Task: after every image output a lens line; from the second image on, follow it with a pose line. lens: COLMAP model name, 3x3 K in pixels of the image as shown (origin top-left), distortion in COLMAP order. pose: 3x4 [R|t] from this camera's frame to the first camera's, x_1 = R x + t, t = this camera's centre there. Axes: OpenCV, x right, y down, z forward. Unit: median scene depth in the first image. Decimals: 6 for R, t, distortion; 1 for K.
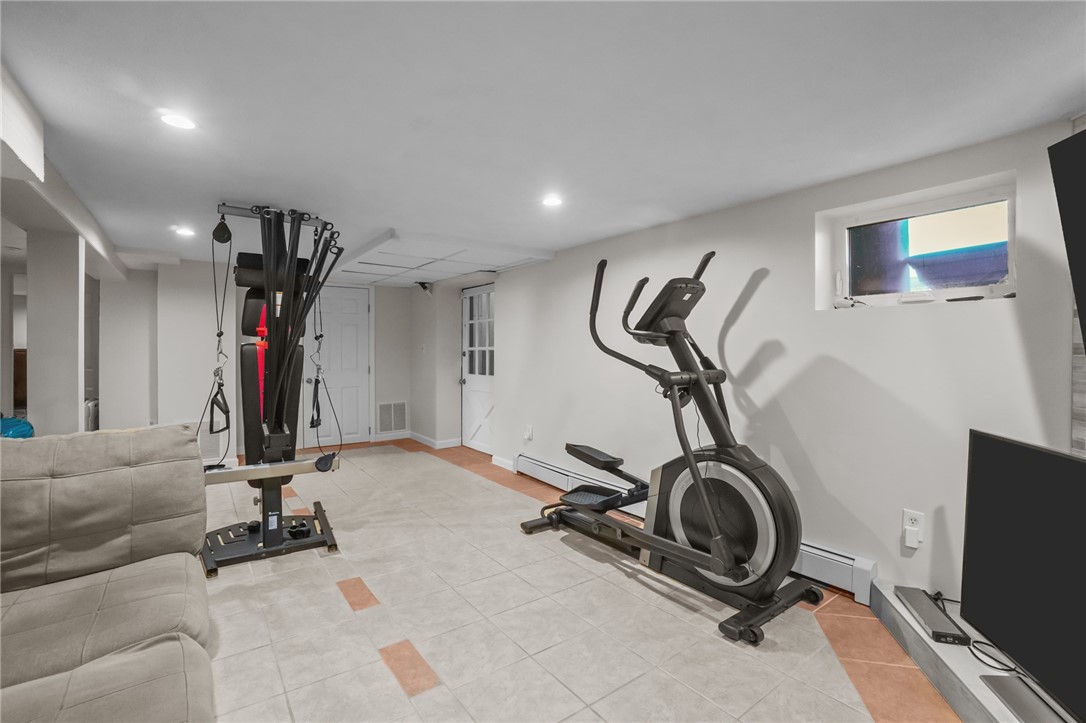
lens RADIAL K [[483.7, 0, 548.0], [0, 483.7, 371.8], [0, 0, 1]] dist [-0.061372, 0.018465]
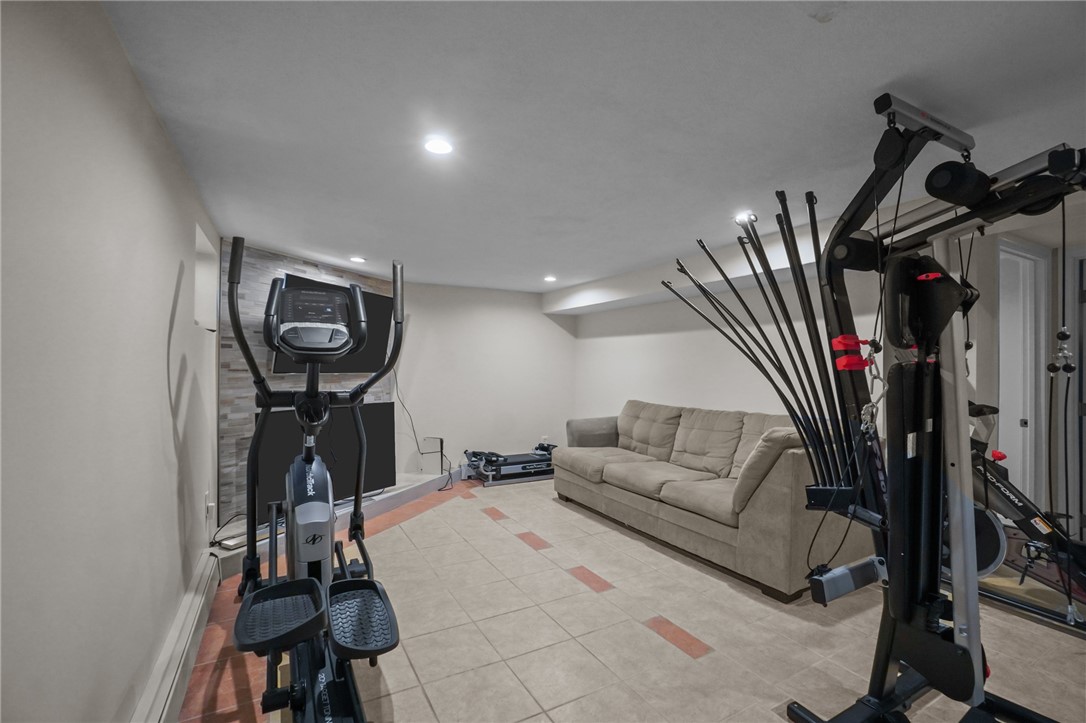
lens RADIAL K [[483.7, 0, 548.0], [0, 483.7, 371.8], [0, 0, 1]] dist [-0.061372, 0.018465]
pose [[-0.991814, -0.010266, 0.127275, -0.303800], [-0.004316, 0.998888, 0.046938, -0.093126], [-0.127615, 0.046005, -0.990756, 2.164042]]
